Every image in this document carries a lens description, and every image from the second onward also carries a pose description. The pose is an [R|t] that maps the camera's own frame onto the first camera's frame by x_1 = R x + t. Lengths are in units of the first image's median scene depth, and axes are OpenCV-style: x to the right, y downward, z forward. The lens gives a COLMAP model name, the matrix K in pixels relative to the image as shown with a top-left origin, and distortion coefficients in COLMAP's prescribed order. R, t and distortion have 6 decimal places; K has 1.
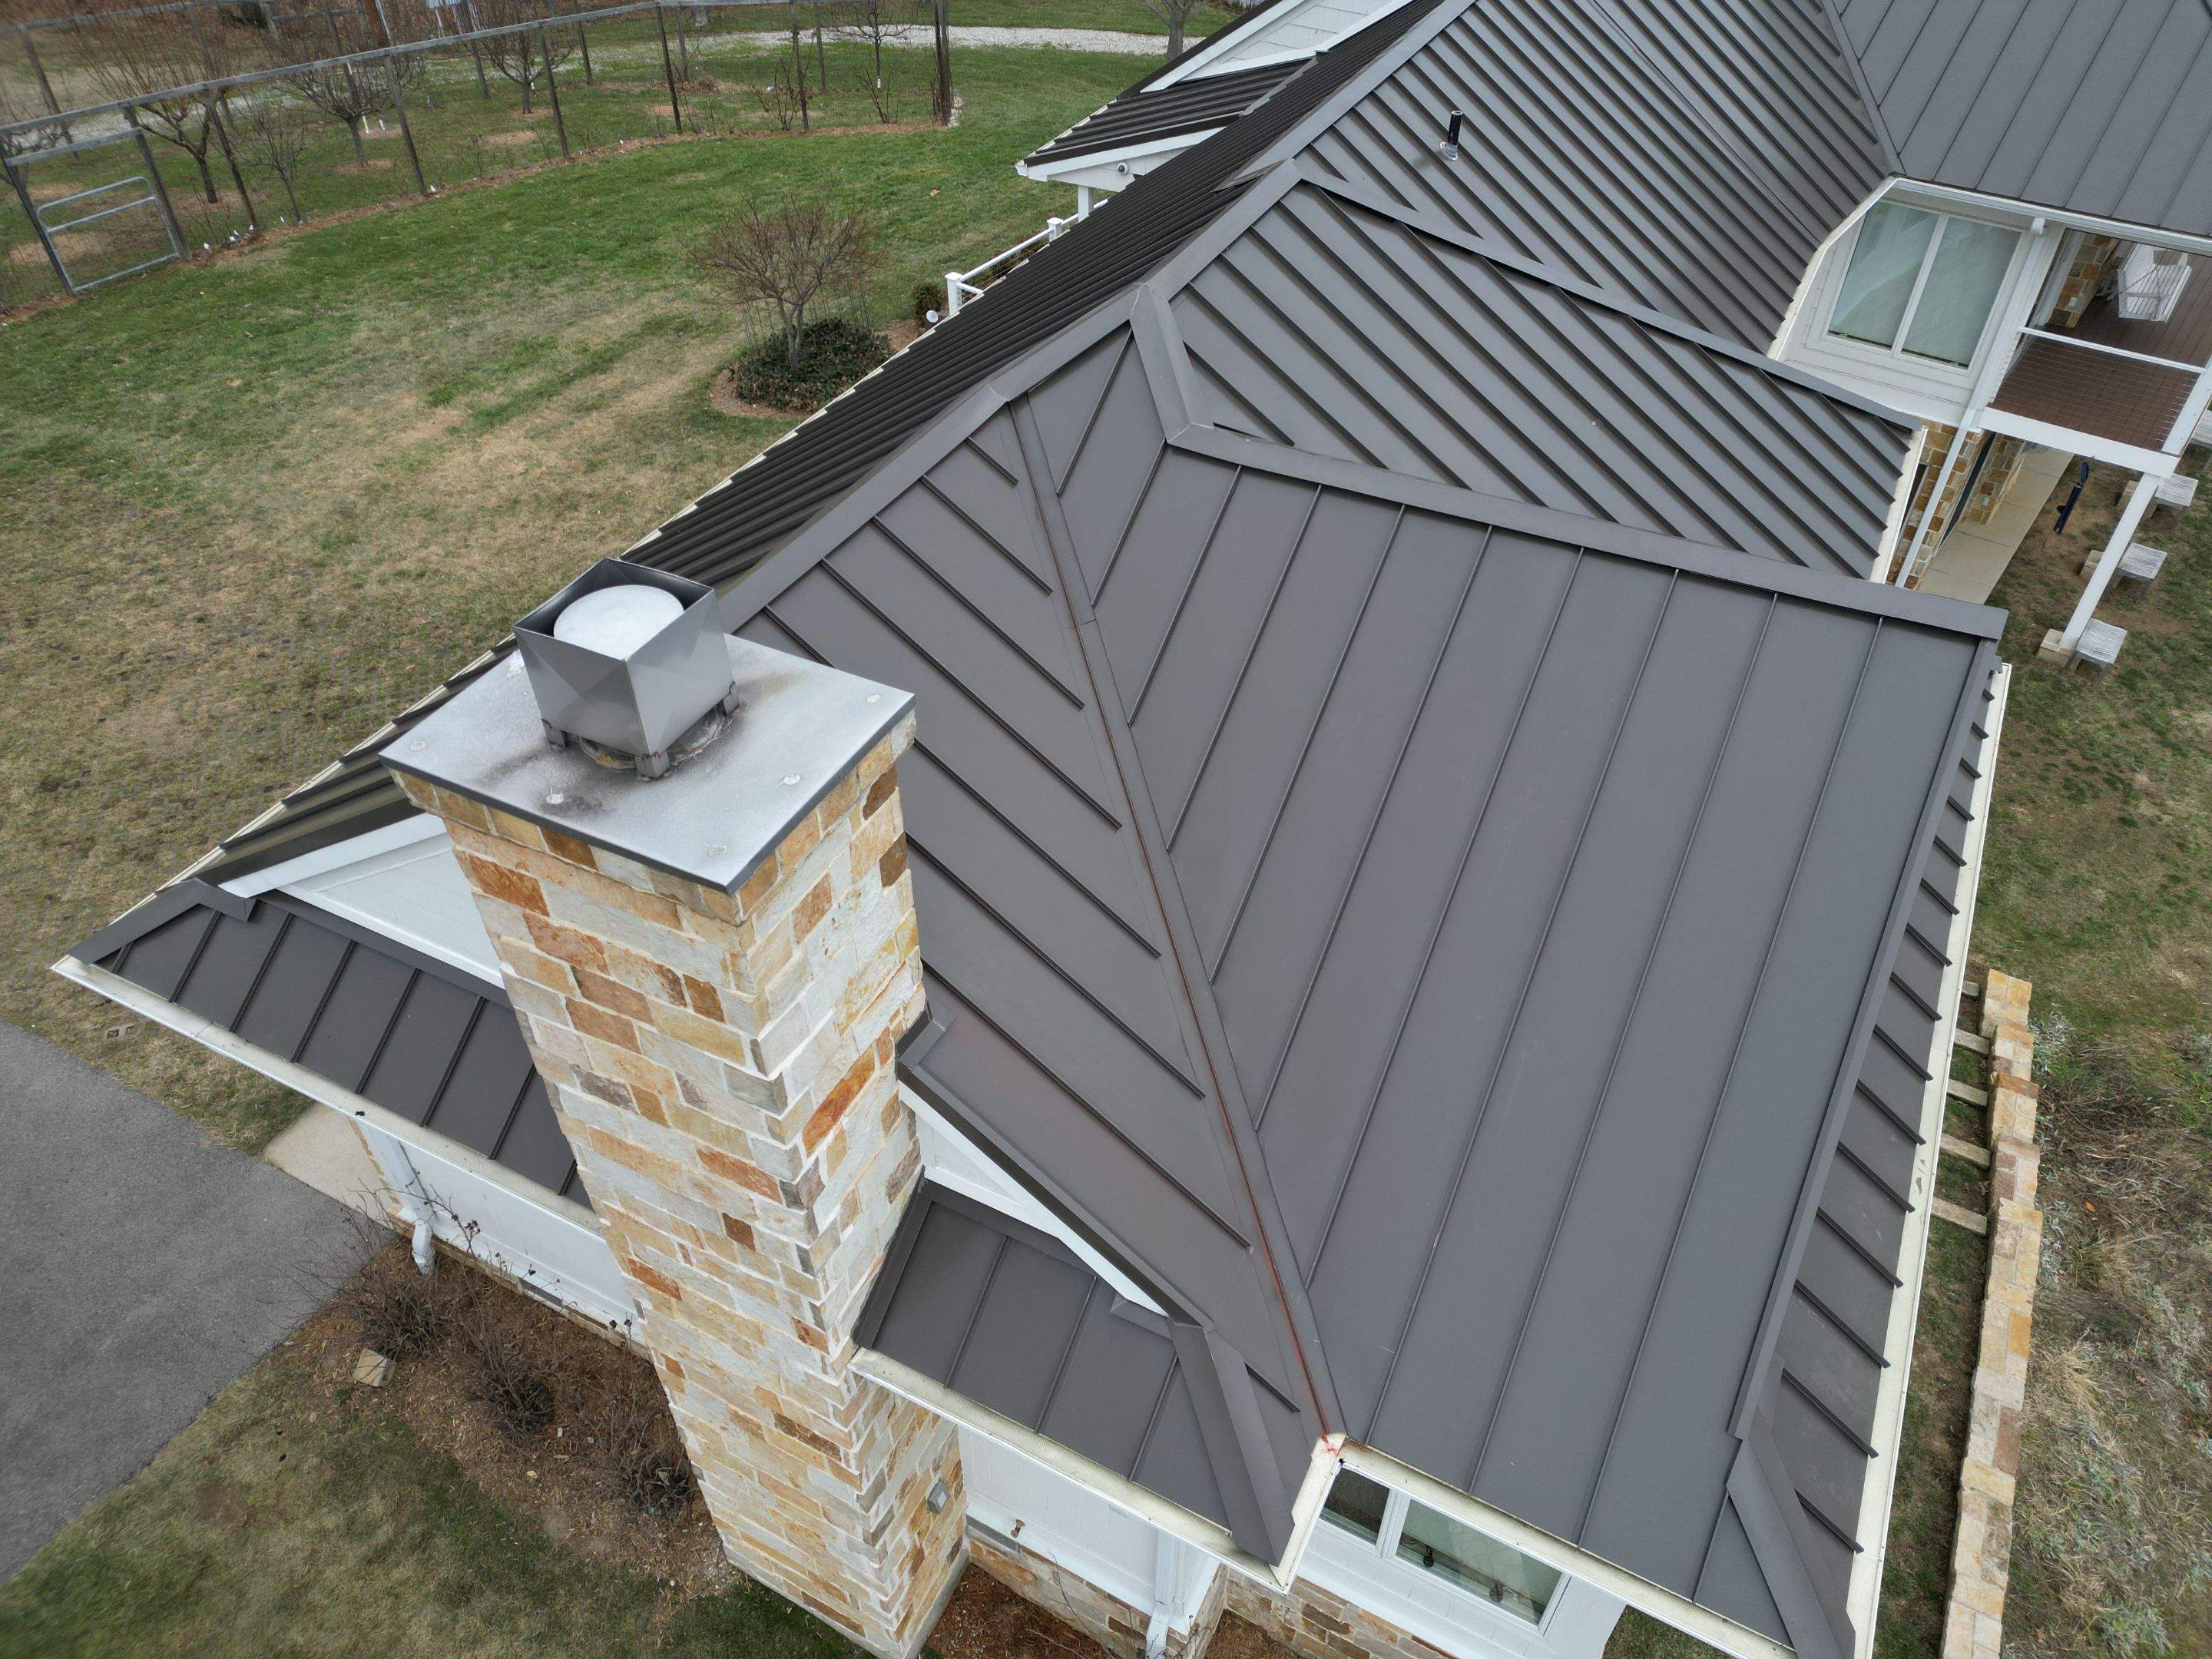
lens RADIAL K [[1551.2, 0, 1097.4], [0, 1551.2, 826.8], [0, 0, 1]] dist [0.053787, -0.045101]
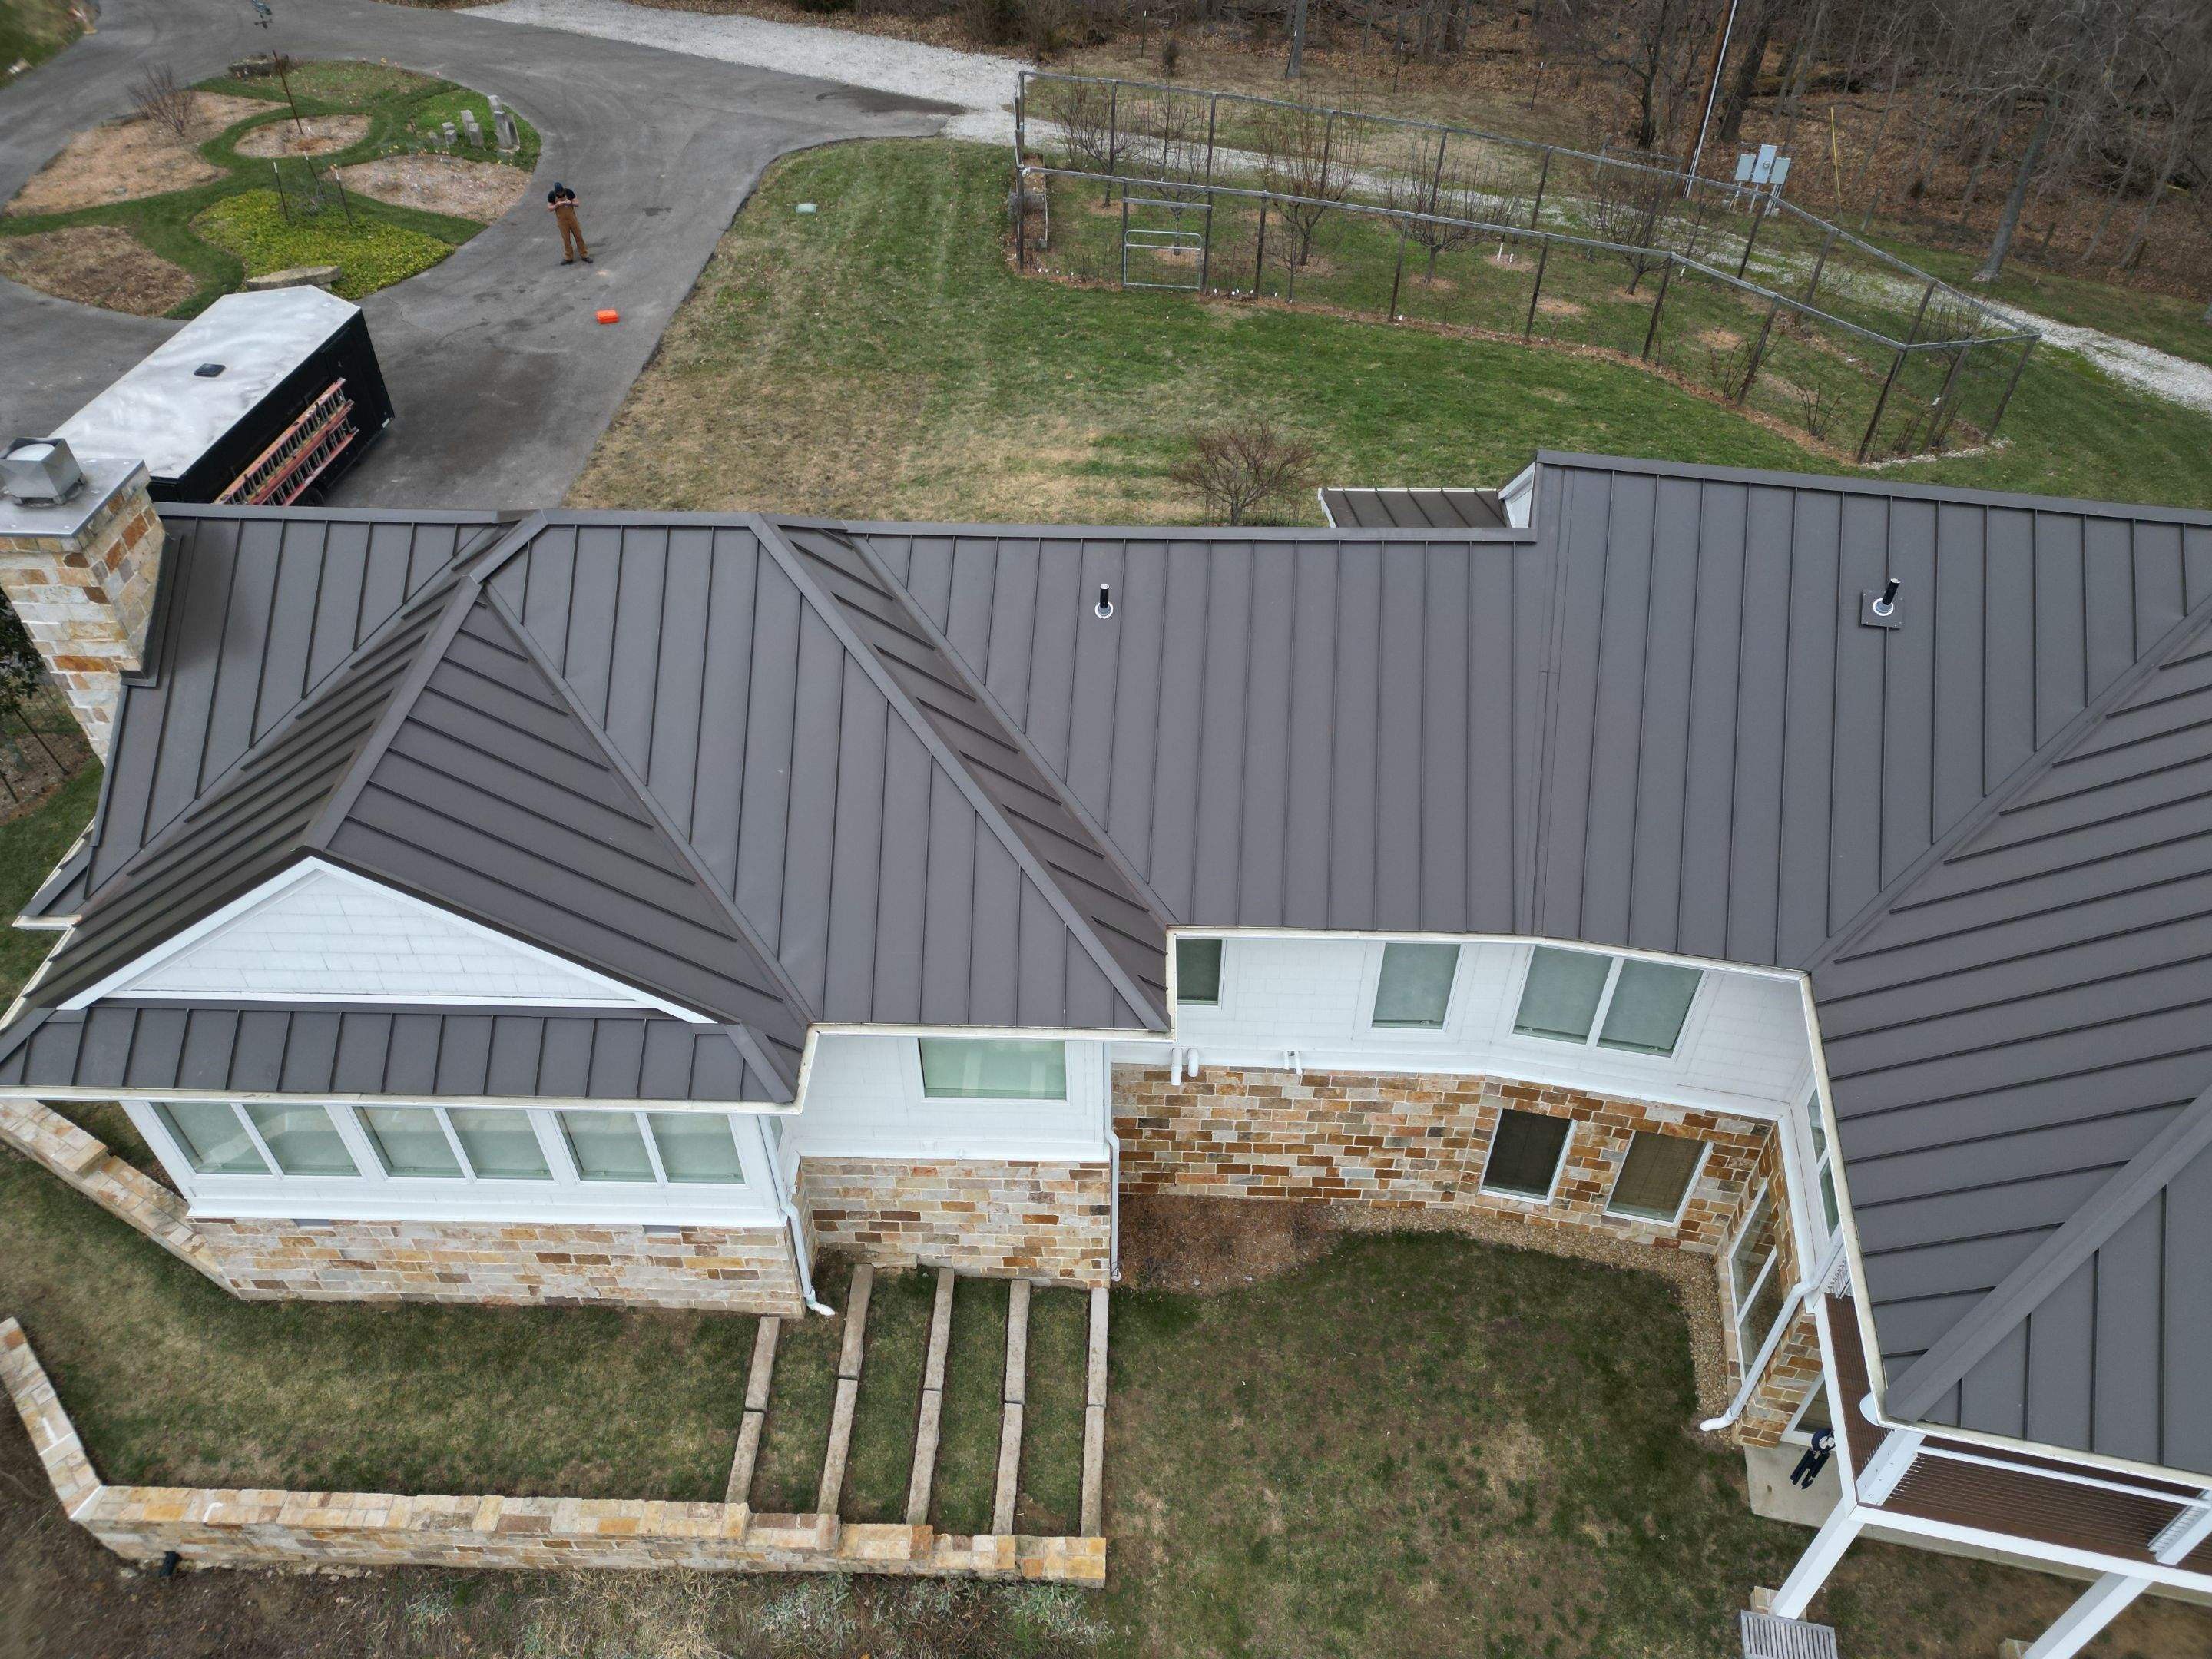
lens RADIAL K [[1551.2, 0, 1107.4], [0, 1551.2, 820.5], [0, 0, 1]] dist [0.053787, -0.045101]
pose [[0.413304, 0.610599, -0.675536, 0.775534], [-0.602745, 0.739525, 0.299667, -0.456682], [0.682552, 0.283322, 0.673685, 0.140496]]
